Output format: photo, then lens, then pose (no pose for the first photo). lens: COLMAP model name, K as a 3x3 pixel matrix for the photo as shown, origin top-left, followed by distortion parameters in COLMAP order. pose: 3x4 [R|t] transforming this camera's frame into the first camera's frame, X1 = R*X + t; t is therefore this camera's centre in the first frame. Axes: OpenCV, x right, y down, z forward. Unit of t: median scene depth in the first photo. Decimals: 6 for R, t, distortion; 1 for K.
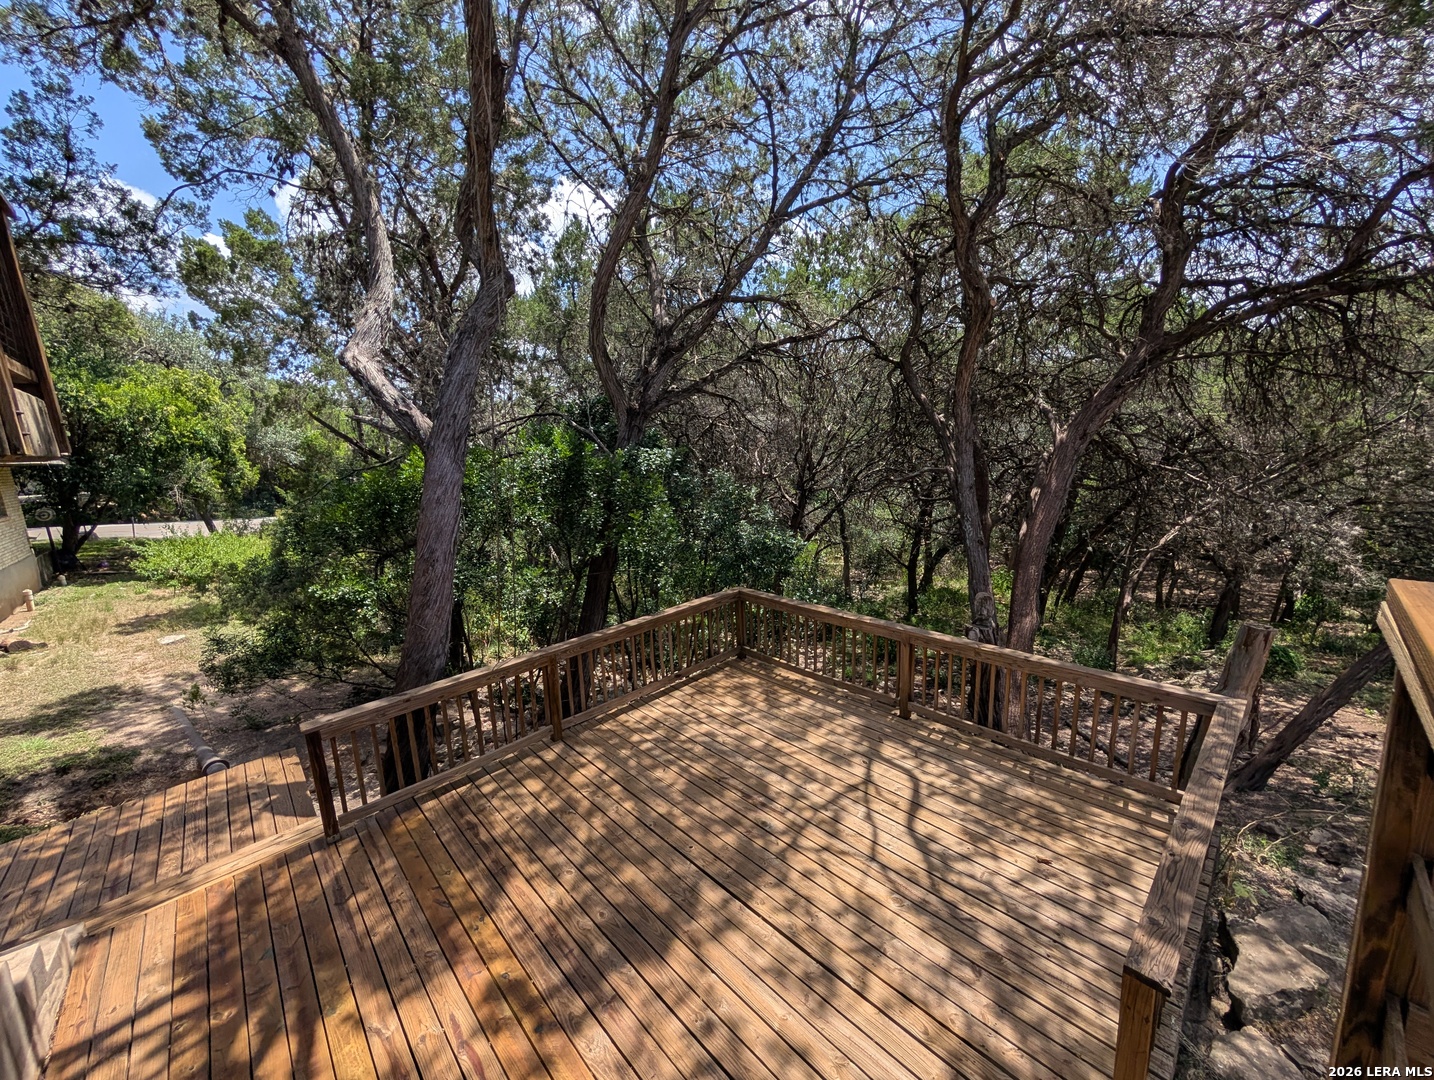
lens RADIAL K [[546.6, 0, 718.8], [0, 546.6, 543.7], [0, 0, 1]] dist [-0.000932, 0.000062]
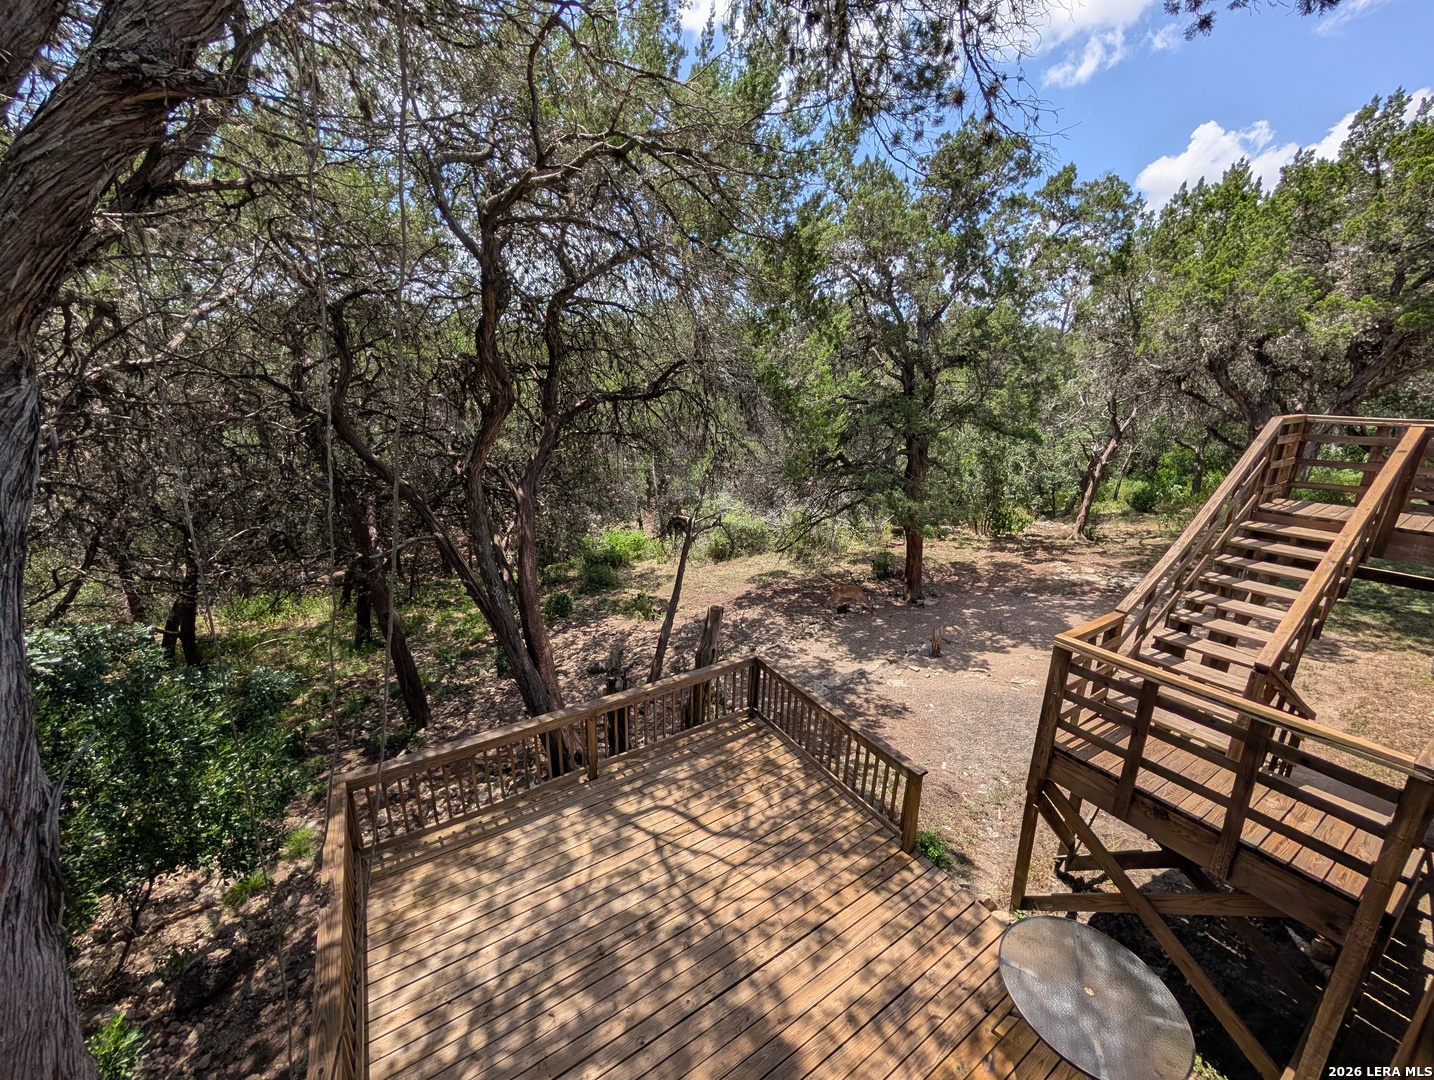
lens RADIAL K [[546.6, 0, 717.0], [0, 546.6, 536.9], [0, 0, 1]] dist [-0.000932, 0.000062]
pose [[0.184328, -0.216883, 0.958637, -0.801333], [0.156015, 0.969440, 0.189328, -0.465884], [-0.970403, 0.114663, 0.212532, 0.591239]]
